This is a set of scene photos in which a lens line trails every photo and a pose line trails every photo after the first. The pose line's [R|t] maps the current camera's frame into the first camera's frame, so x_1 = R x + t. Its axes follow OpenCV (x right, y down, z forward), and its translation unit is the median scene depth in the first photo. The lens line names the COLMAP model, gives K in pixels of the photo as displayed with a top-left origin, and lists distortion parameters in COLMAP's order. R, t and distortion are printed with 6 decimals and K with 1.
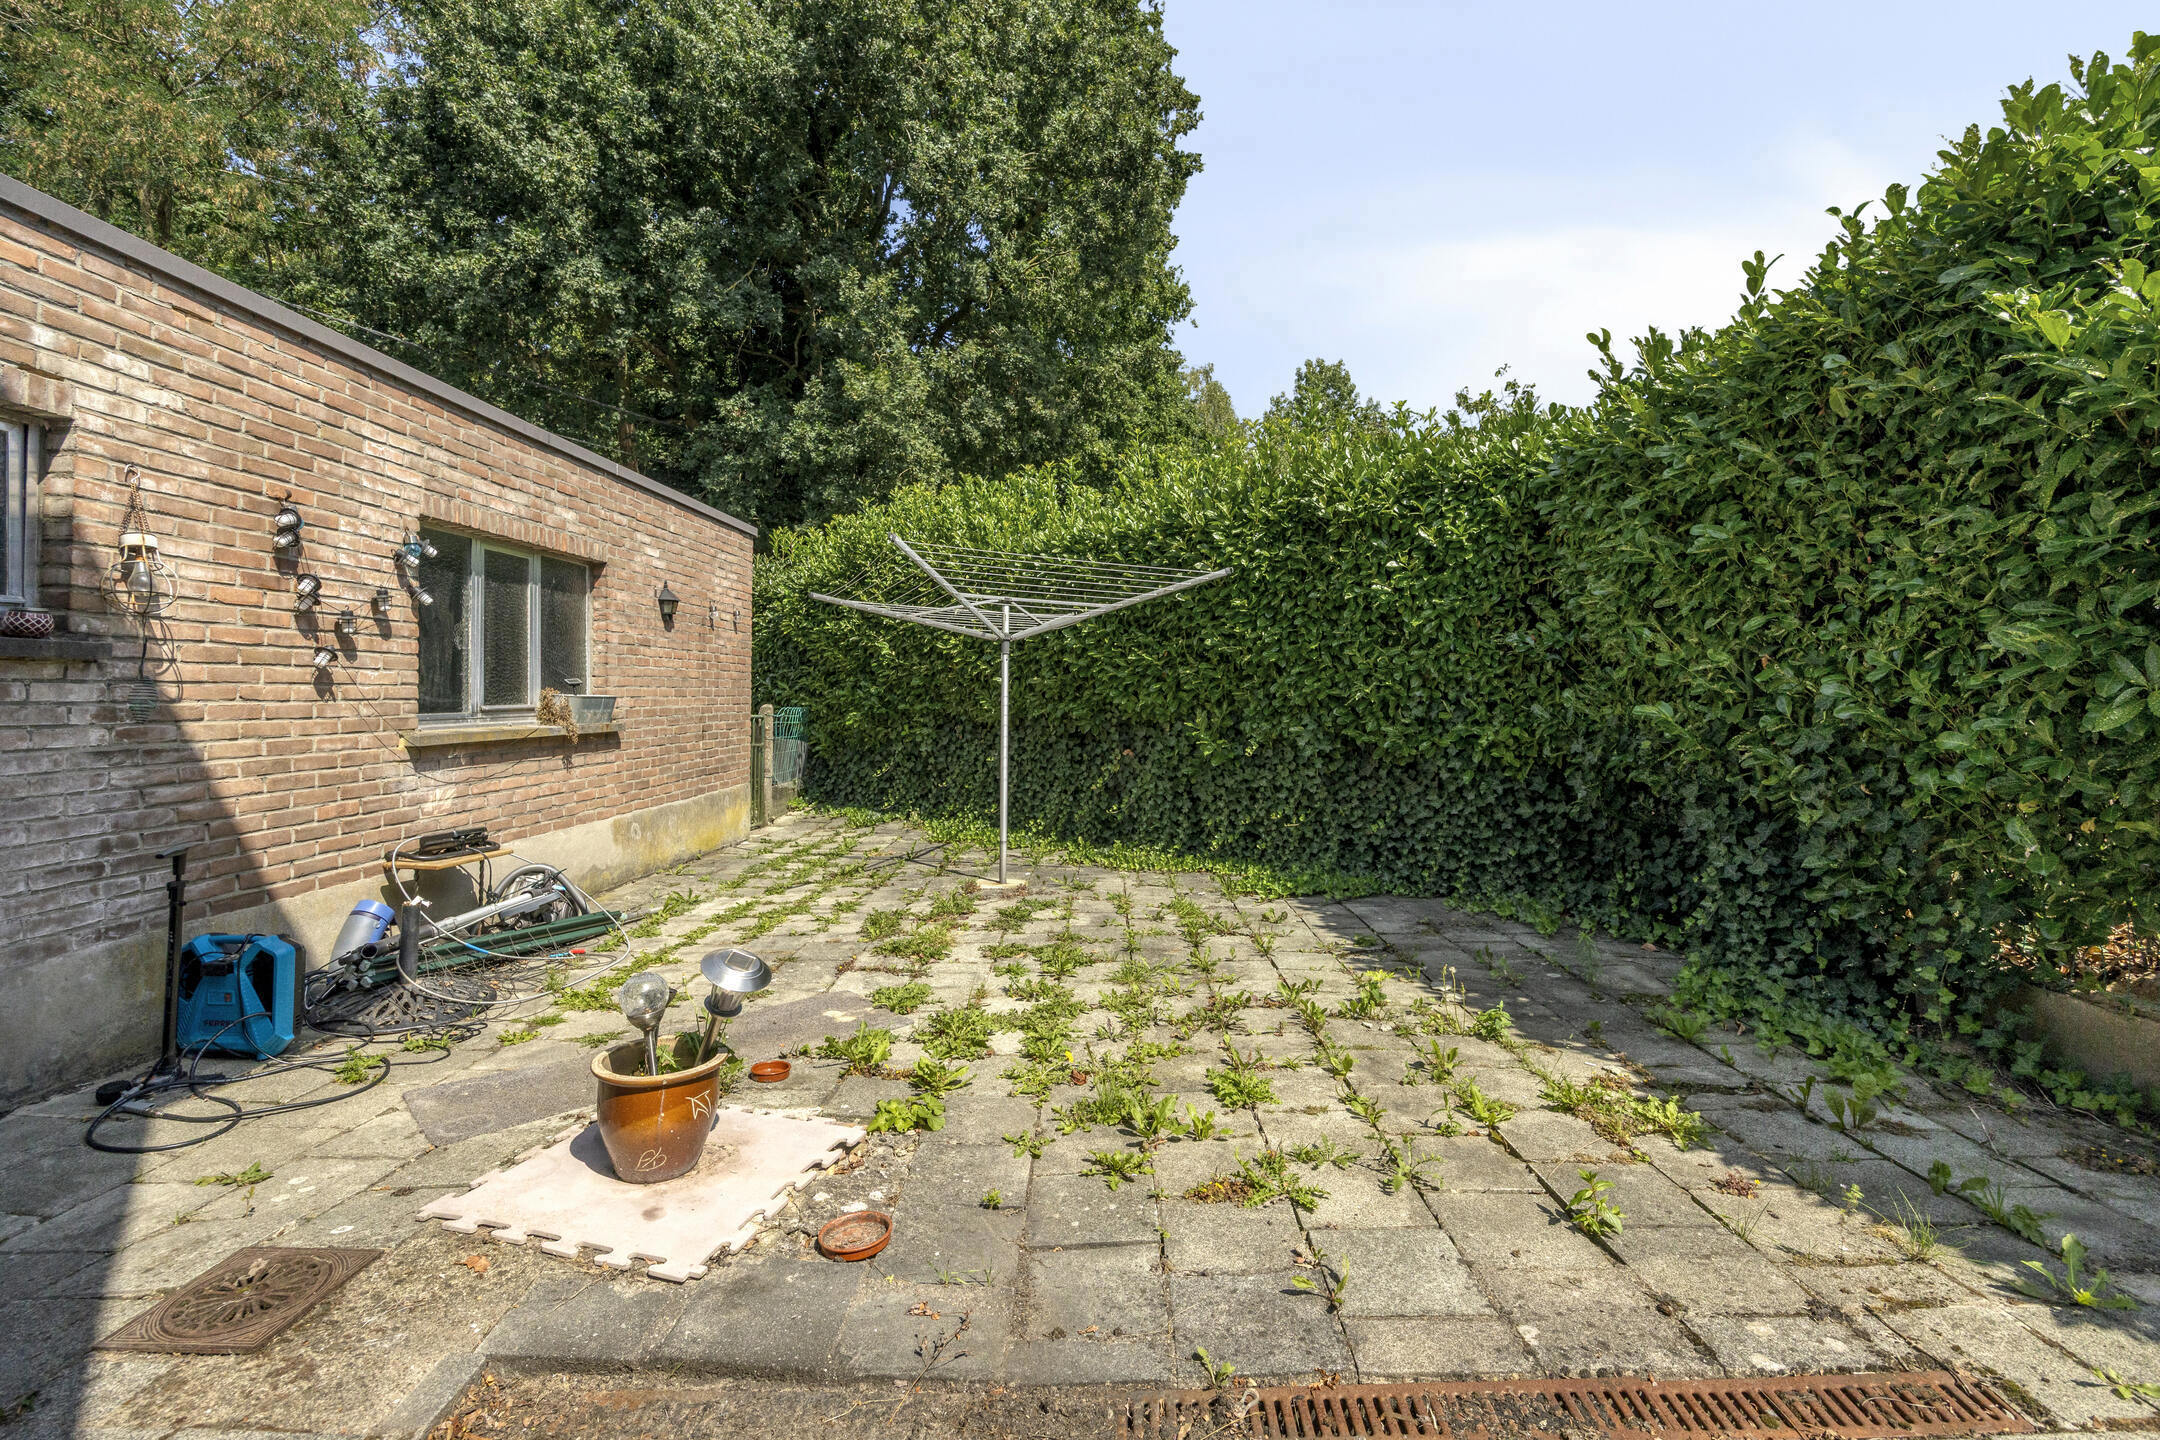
lens RADIAL K [[972.0, 0, 1078.7], [0, 972.0, 683.1], [0, 0, 1]] dist [0.000004, 0.000120]
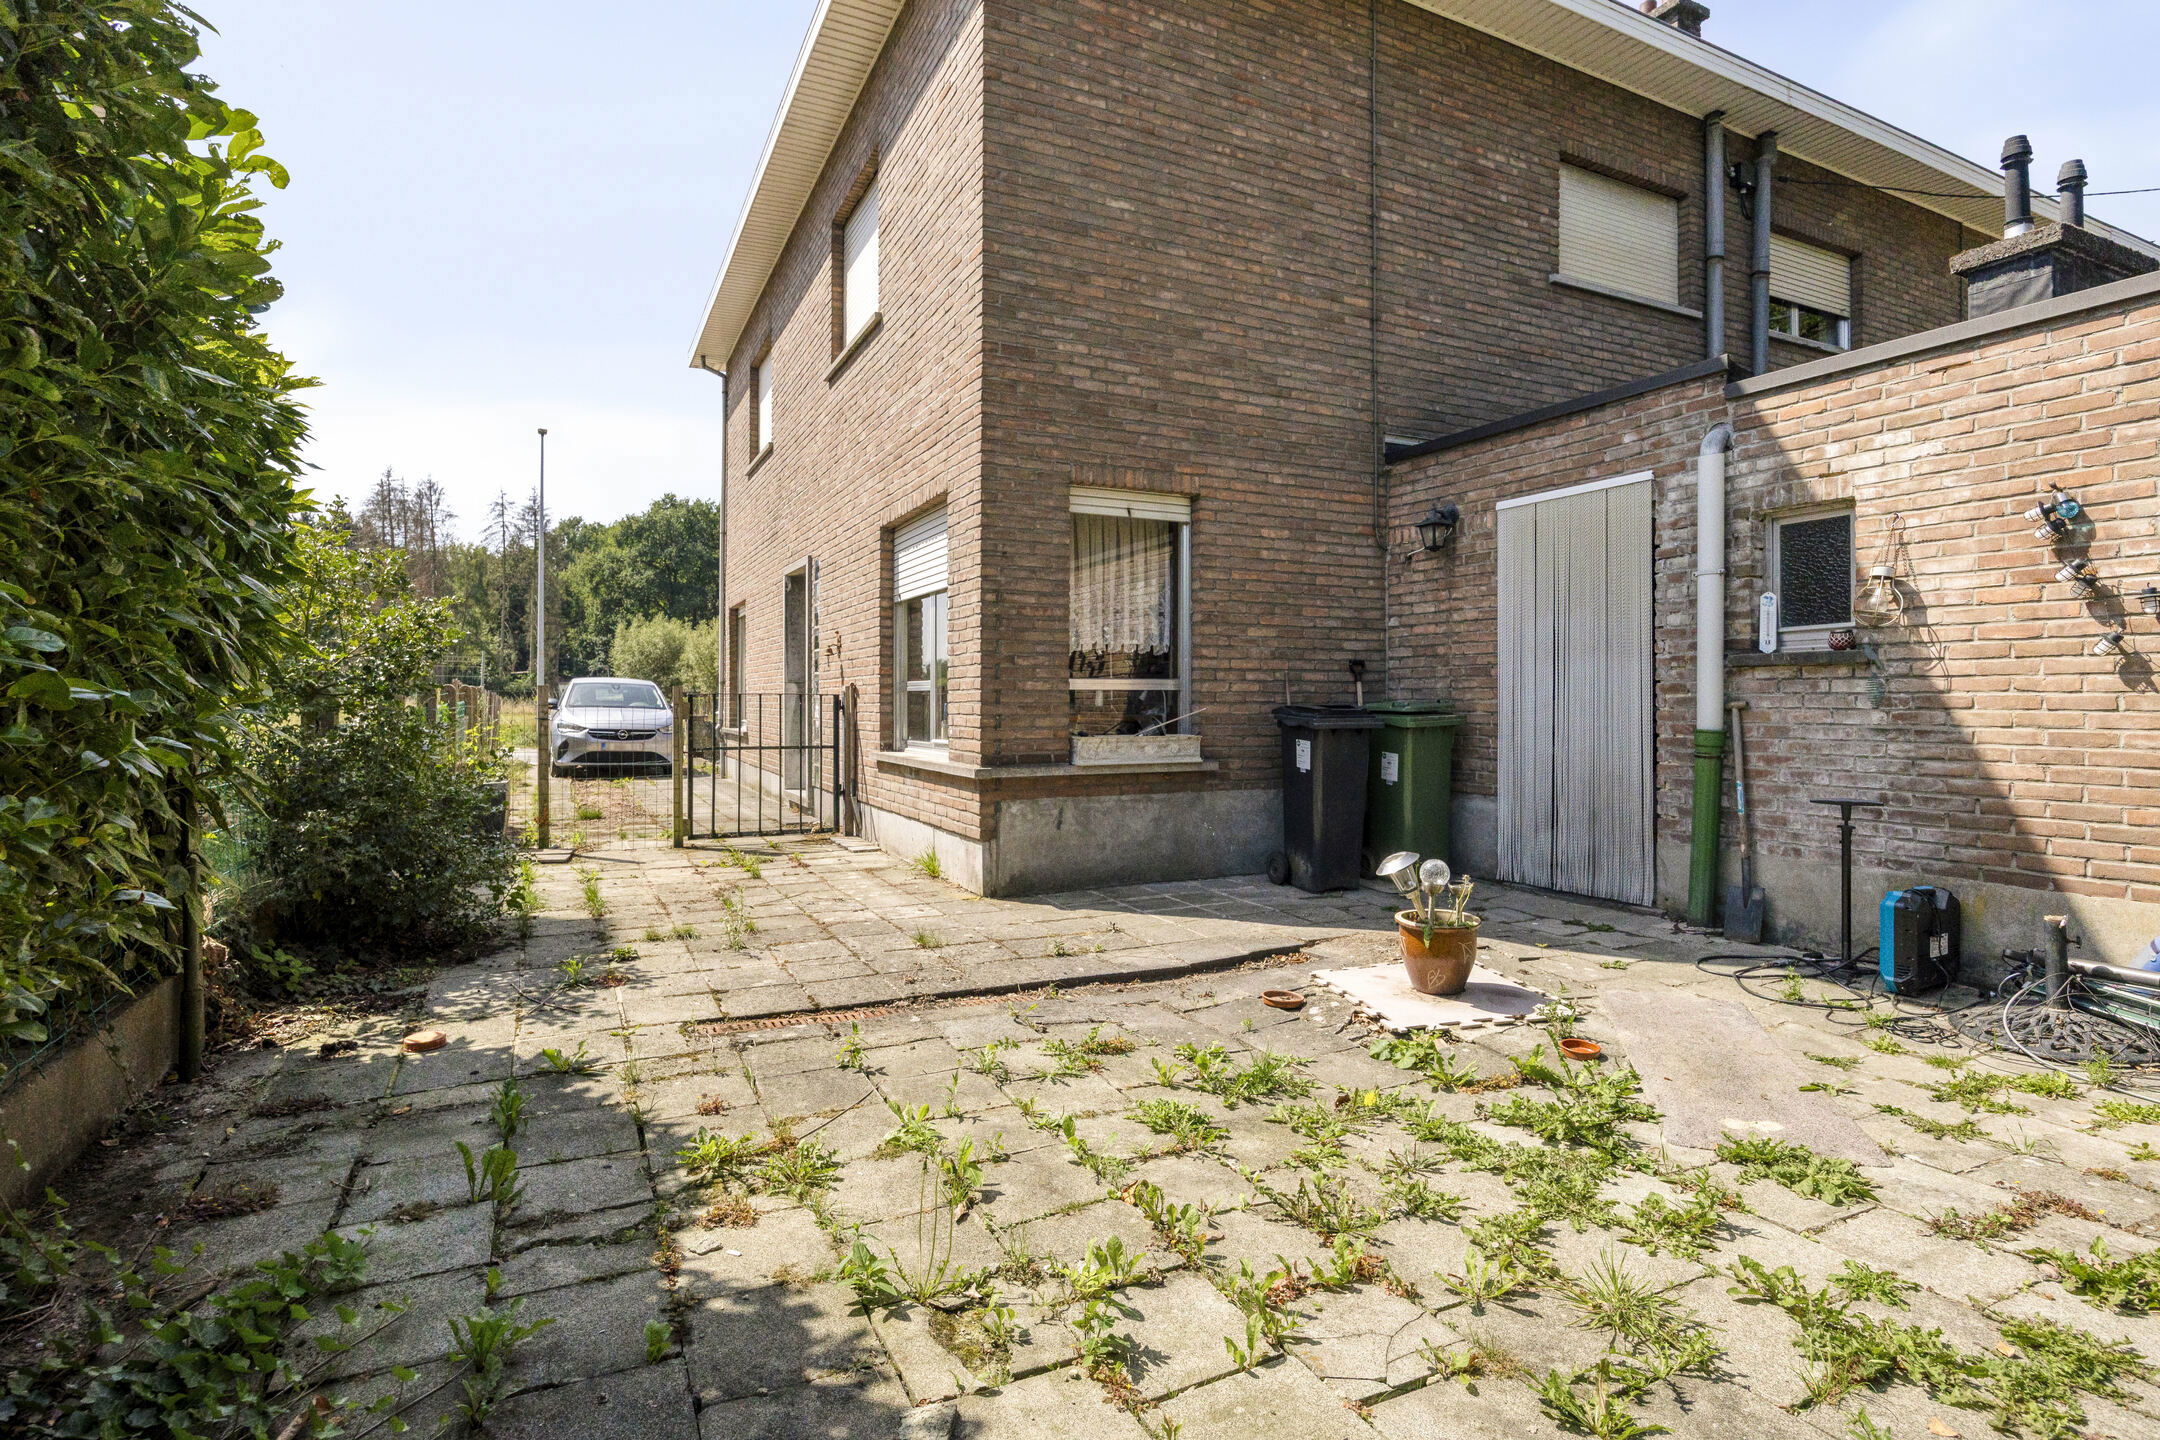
lens RADIAL K [[1050.3, 0, 1080.0], [0, 1050.3, 720.0], [0, 0, 1]] dist [-0.000822, -0.000235]
pose [[-0.892252, 0.002819, -0.451530, 0.631706], [-0.000869, 0.999968, 0.007961, 0.044497], [0.451538, 0.007495, -0.892221, 1.702043]]
